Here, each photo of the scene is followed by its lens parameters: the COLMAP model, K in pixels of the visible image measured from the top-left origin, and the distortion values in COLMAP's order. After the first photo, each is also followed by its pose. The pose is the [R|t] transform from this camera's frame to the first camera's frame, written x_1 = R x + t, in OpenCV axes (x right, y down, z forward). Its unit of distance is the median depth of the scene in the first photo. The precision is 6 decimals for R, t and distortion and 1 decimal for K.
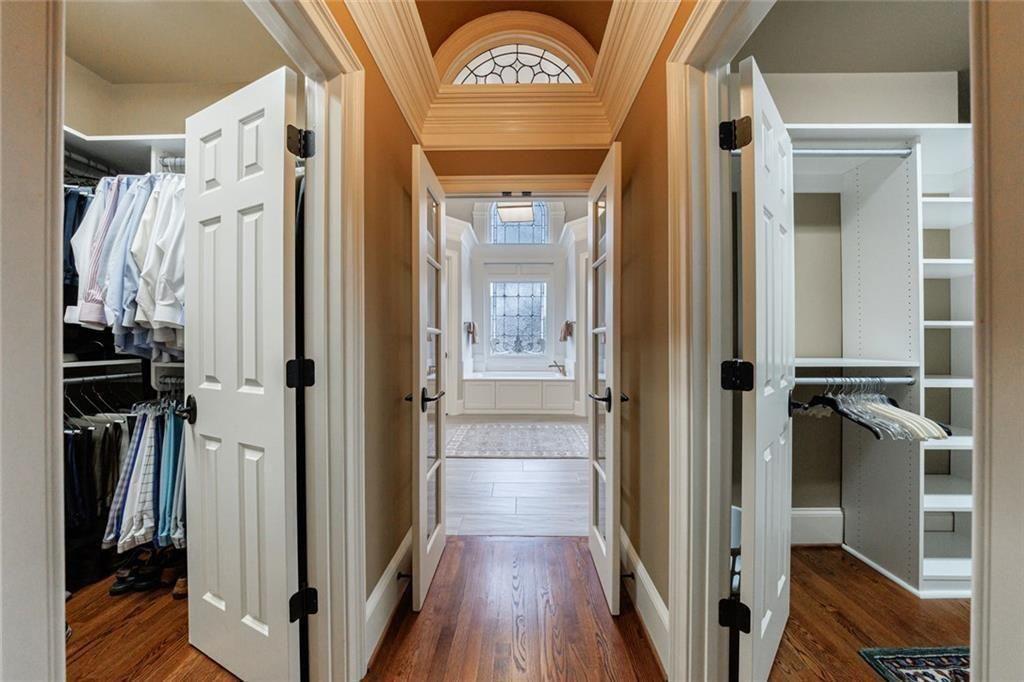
lens RADIAL K [[309.8, 0, 512.3], [0, 309.8, 338.9], [0, 0, 1]] dist [-0.010865, -0.000234]
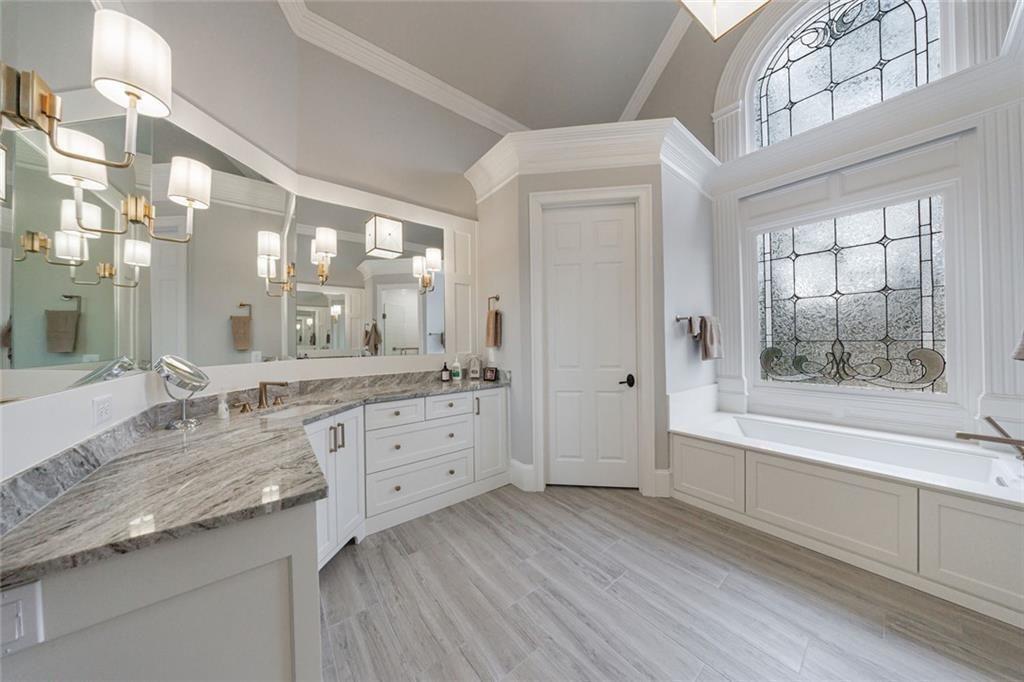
lens RADIAL K [[309.8, 0, 513.8], [0, 309.8, 338.7], [0, 0, 1]] dist [-0.010865, -0.000234]
pose [[0.639624, -0.015145, -0.768538, 0.060291], [0.013493, 0.999873, -0.008473, -0.016738], [0.768569, -0.004950, 0.639747, 0.409850]]
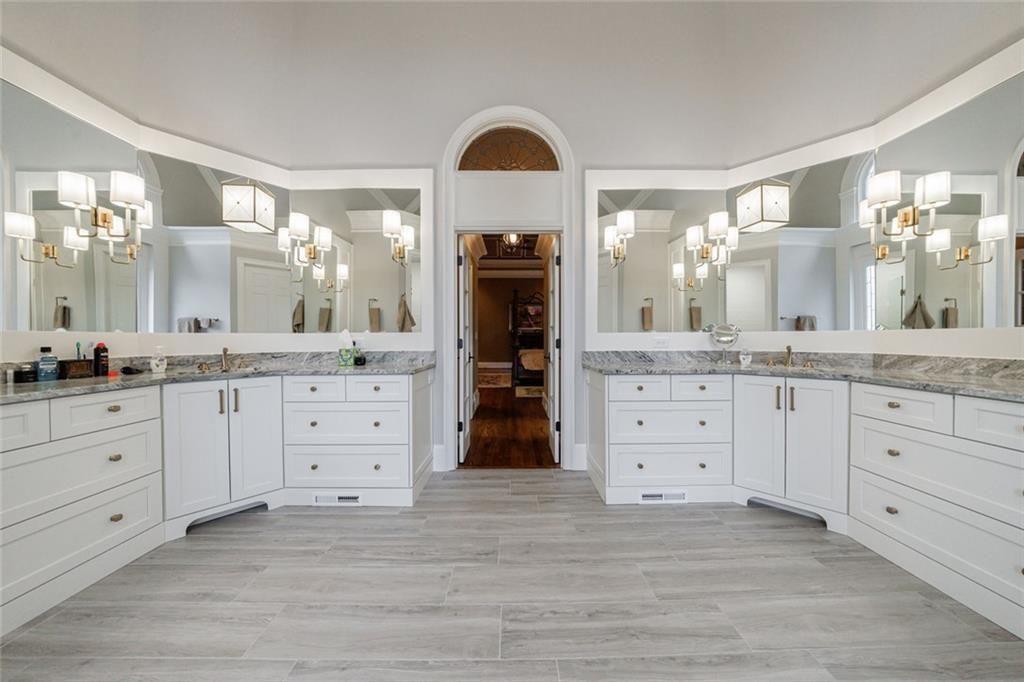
lens RADIAL K [[309.8, 0, 514.2], [0, 309.8, 340.1], [0, 0, 1]] dist [-0.010865, -0.000234]
pose [[-0.999523, 0.004013, -0.030615, 0.011152], [0.003750, 0.999956, 0.008647, 0.009547], [0.030648, 0.008528, -0.999494, 0.786639]]
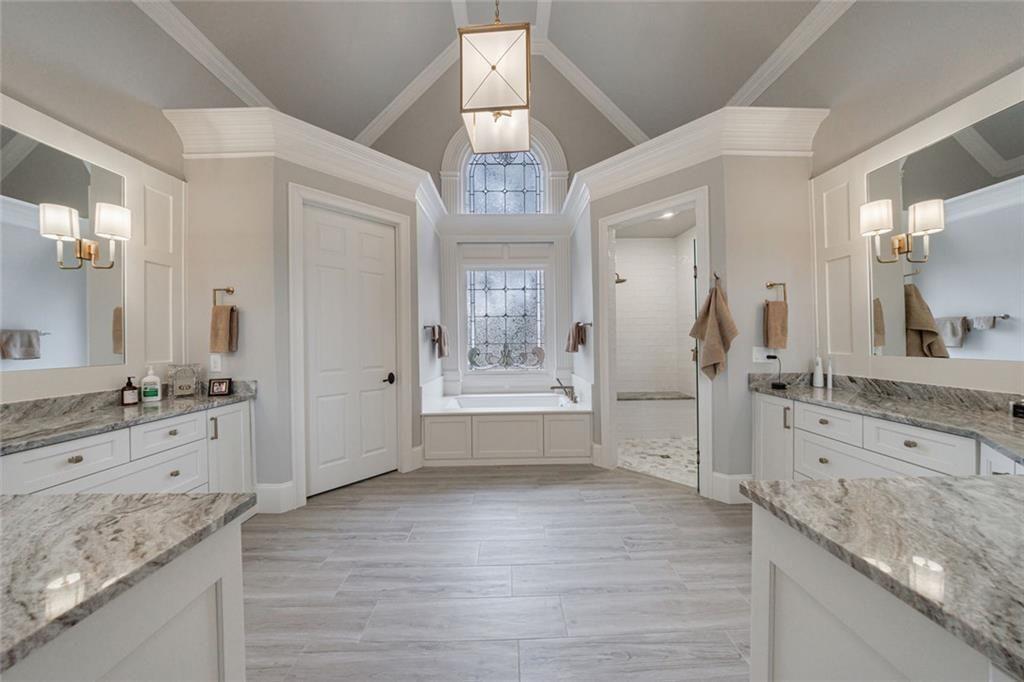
lens RADIAL K [[309.8, 0, 513.7], [0, 309.8, 339.9], [0, 0, 1]] dist [-0.010865, -0.000234]
pose [[0.999006, -0.014810, 0.042035, 0.007102], [0.014953, 0.999883, -0.003093, -0.017447], [-0.041984, 0.003719, 0.999111, 0.295044]]
